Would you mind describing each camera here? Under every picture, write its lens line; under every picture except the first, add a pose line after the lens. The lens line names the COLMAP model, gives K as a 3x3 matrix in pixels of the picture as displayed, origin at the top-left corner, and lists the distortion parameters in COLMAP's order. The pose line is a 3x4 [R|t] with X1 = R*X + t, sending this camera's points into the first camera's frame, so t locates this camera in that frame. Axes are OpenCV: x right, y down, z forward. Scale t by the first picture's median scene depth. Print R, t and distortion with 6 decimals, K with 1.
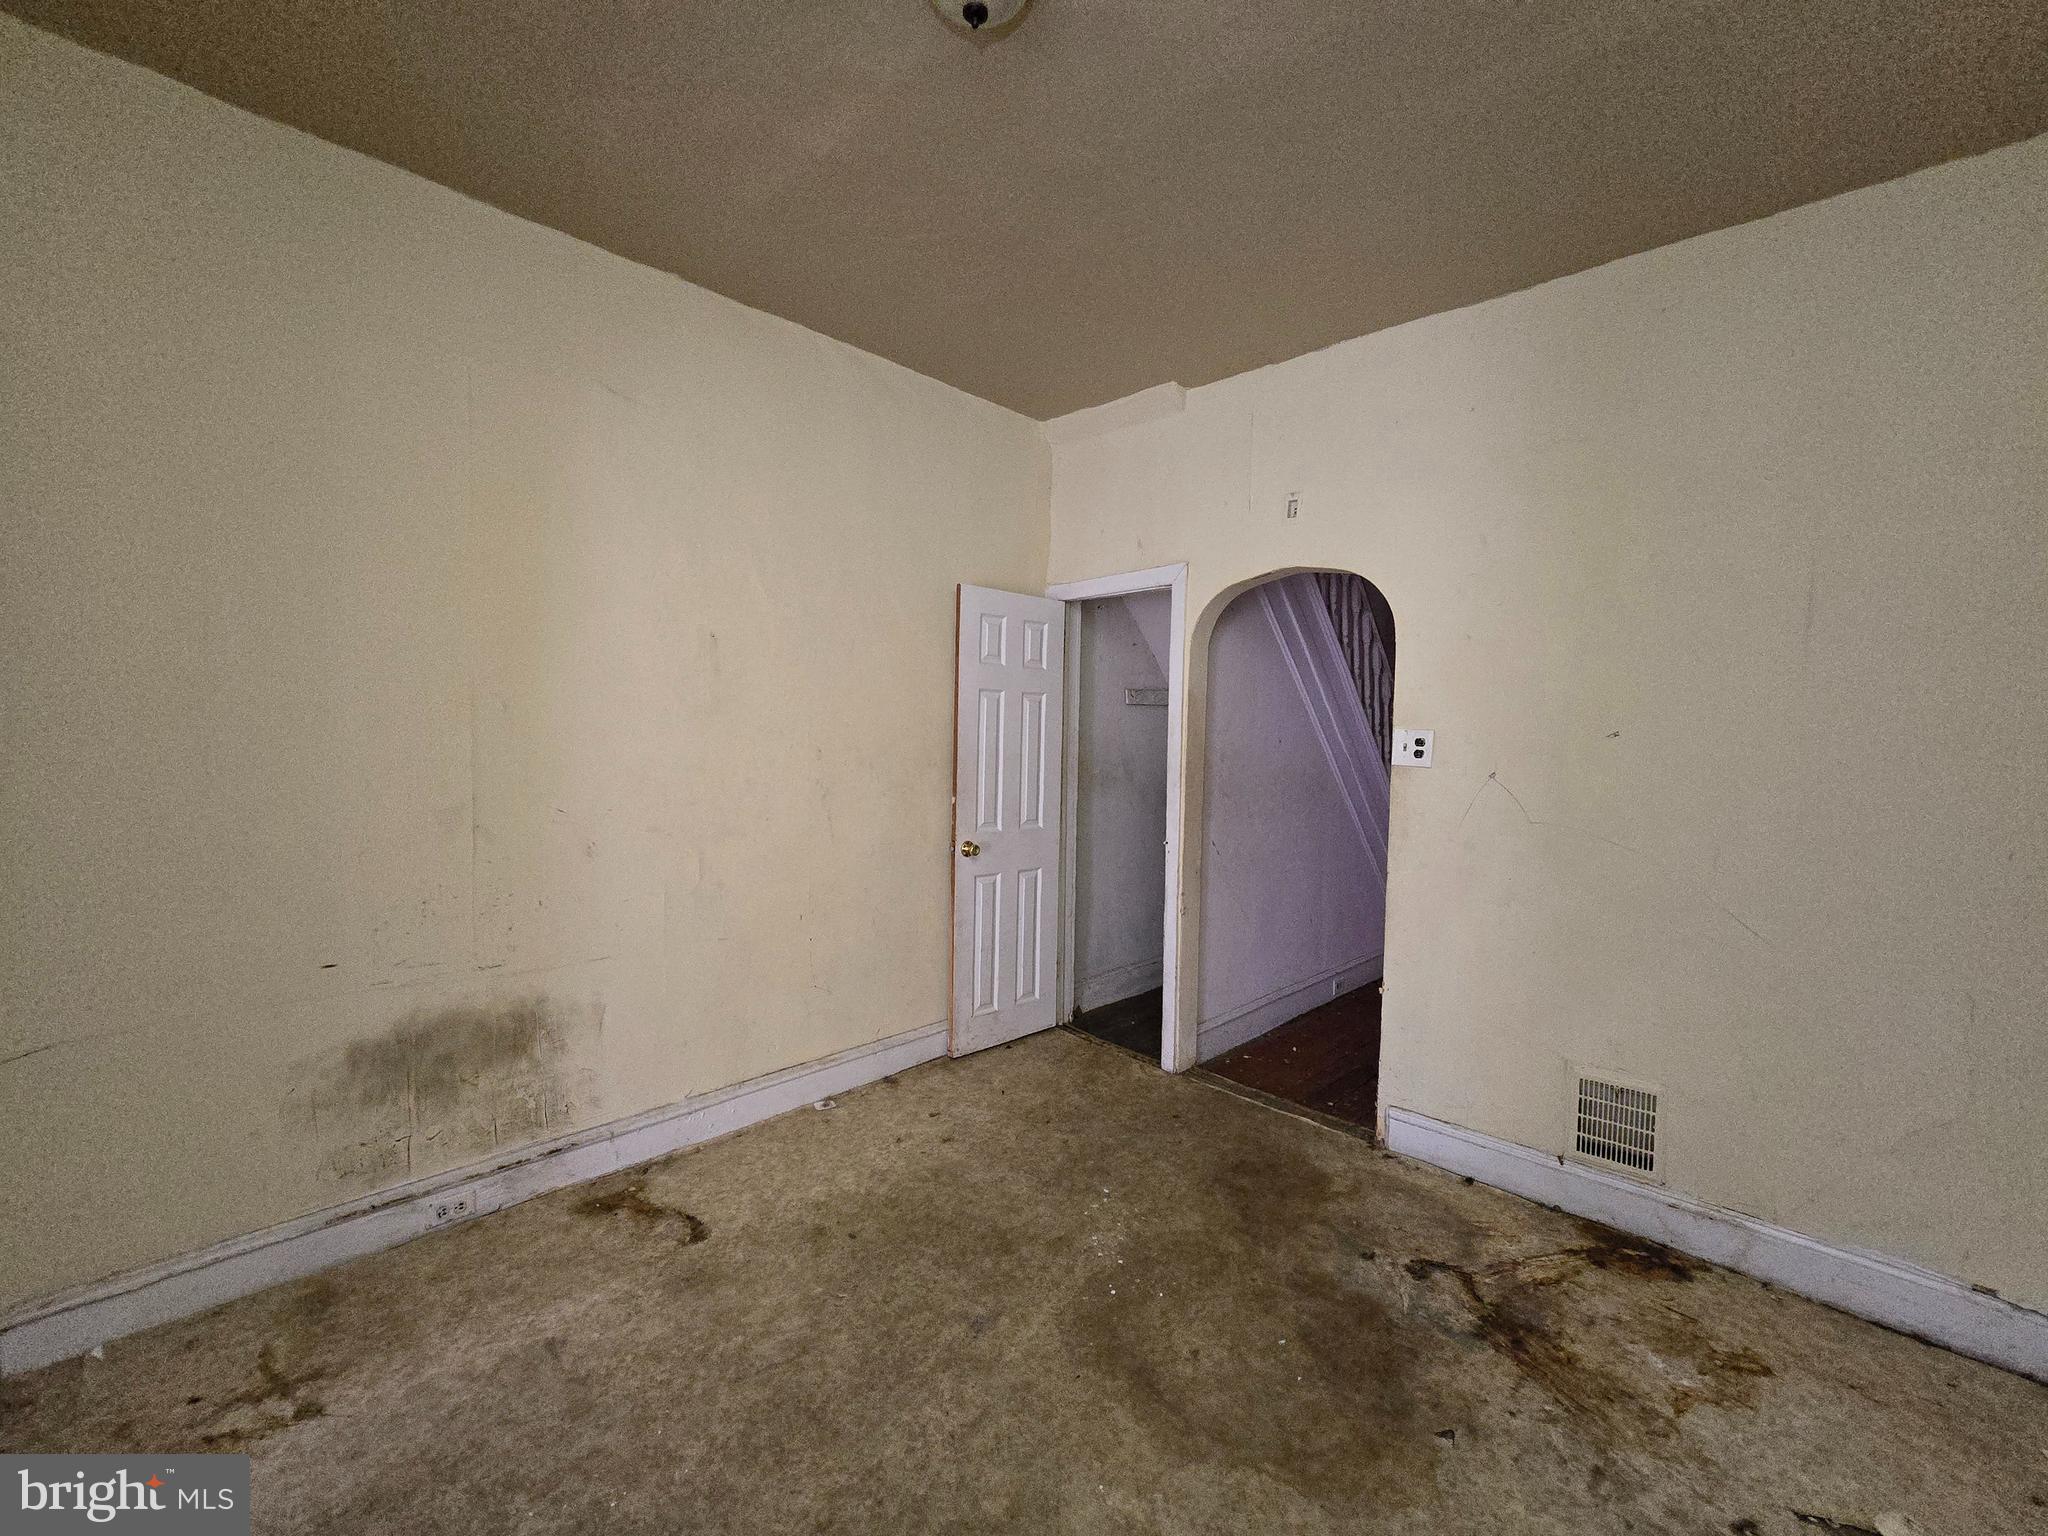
lens RADIAL K [[856.1, 0, 1024.0], [0, 856.1, 768.0], [0, 0, 1]] dist [0.001052, 0.000179]
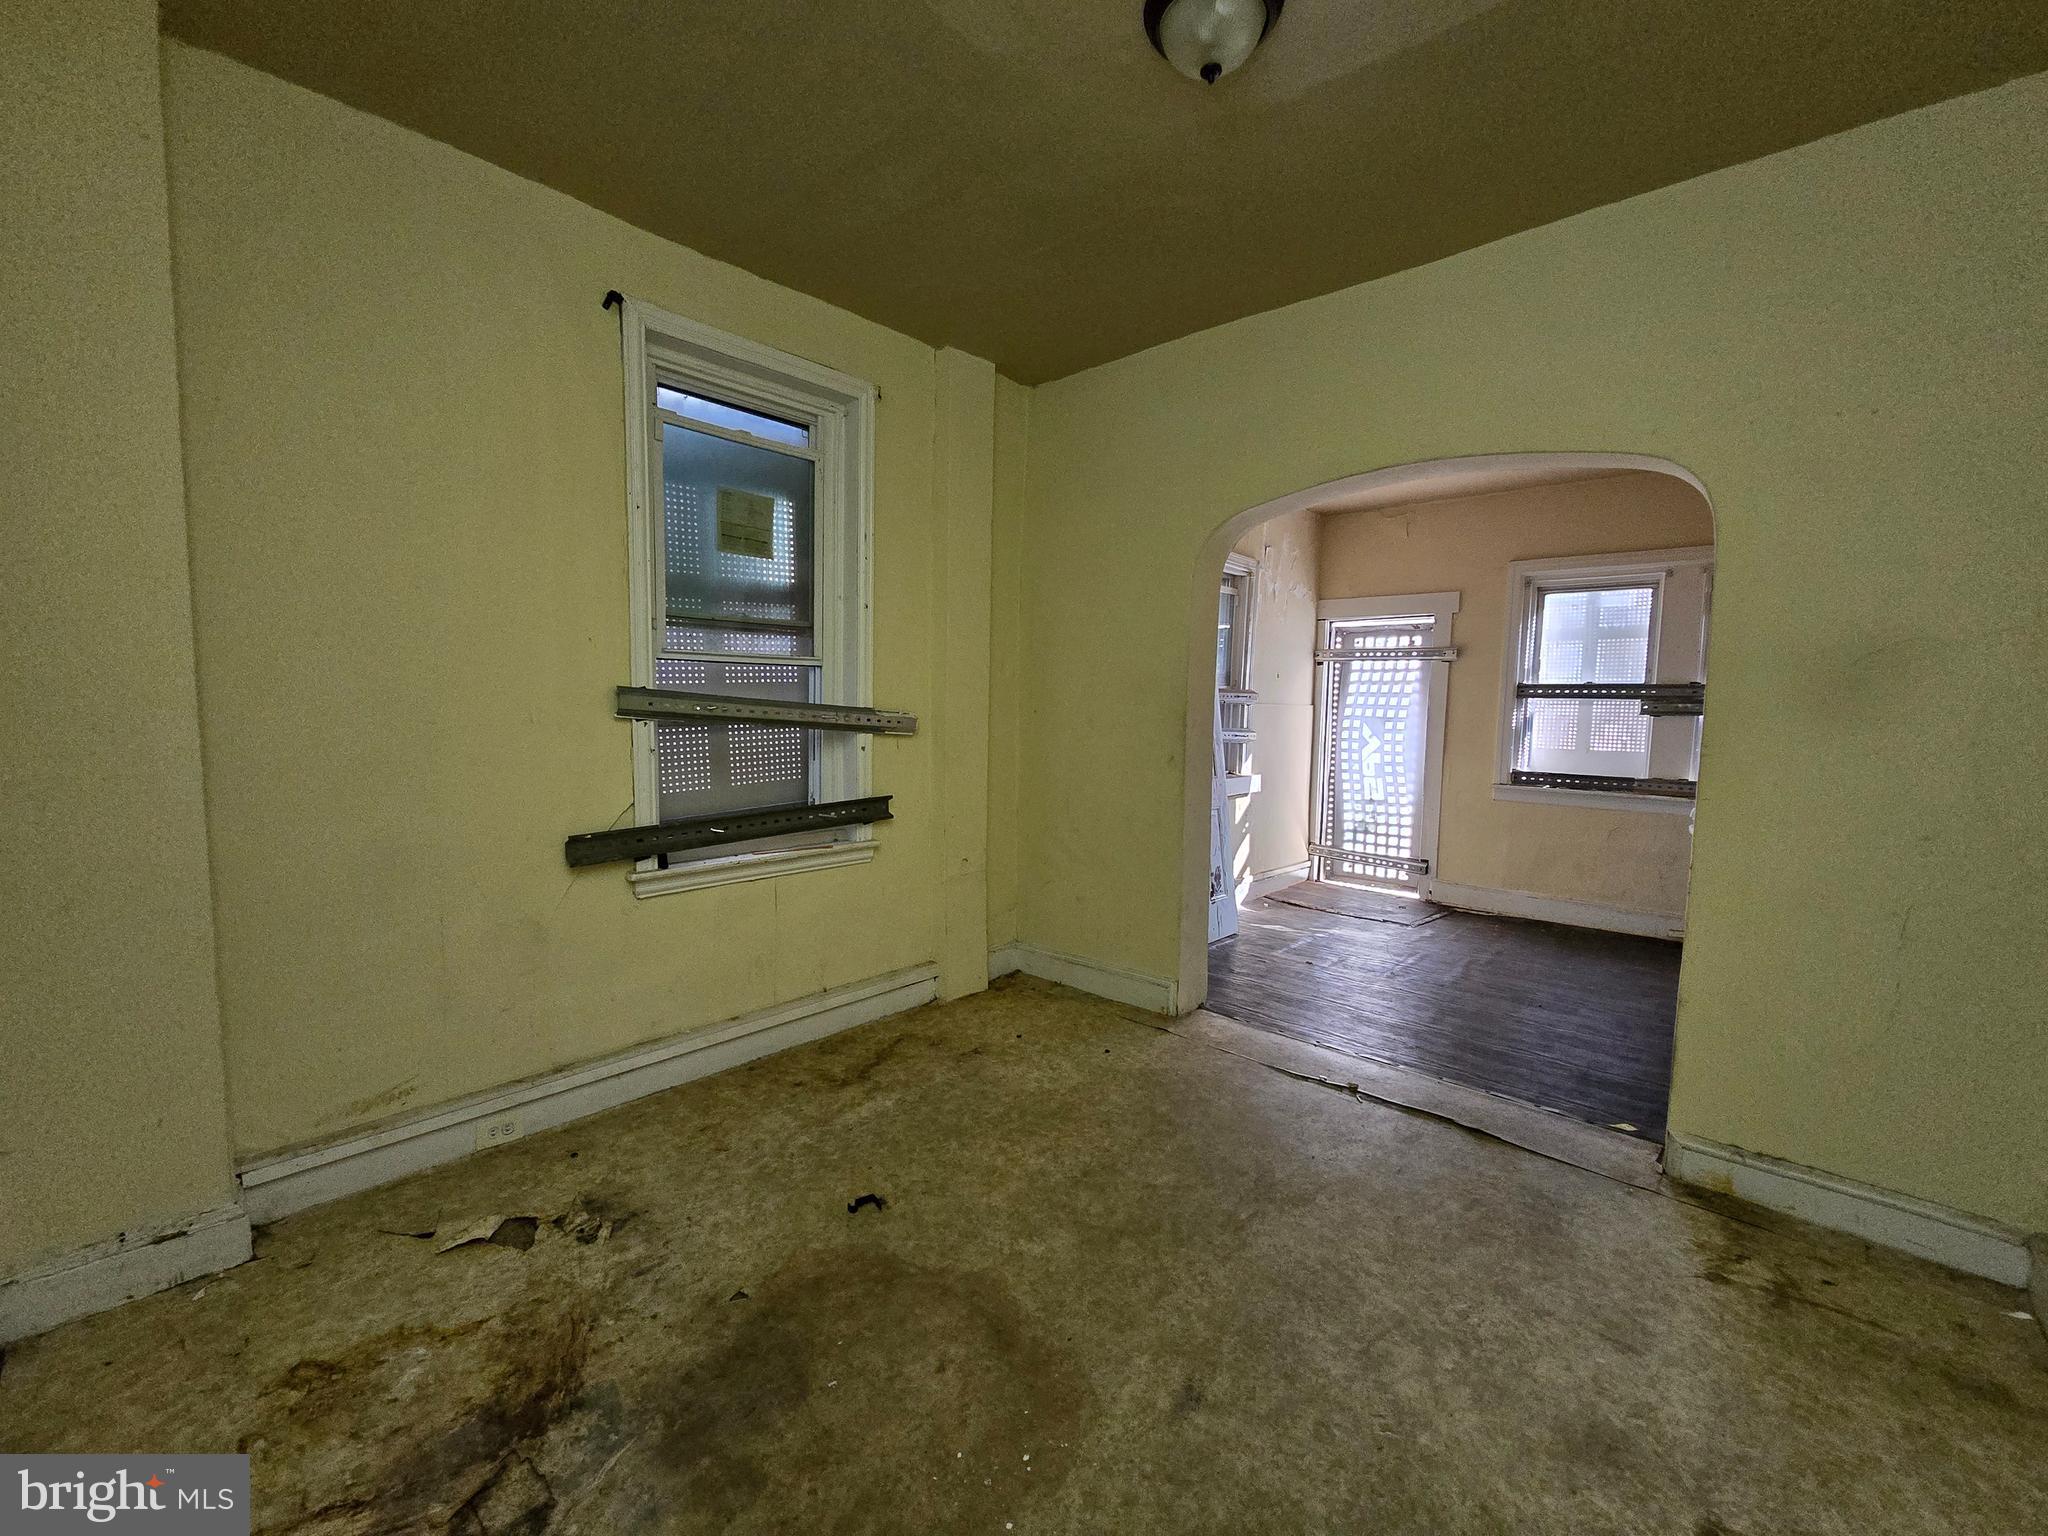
lens RADIAL K [[856.1, 0, 1024.0], [0, 856.1, 768.0], [0, 0, 1]] dist [0.001052, 0.000179]
pose [[-0.998514, -0.032746, -0.043559, 0.173382], [-0.037842, 0.991825, 0.121862, -0.050005], [0.039213, 0.123330, -0.991591, 1.822391]]
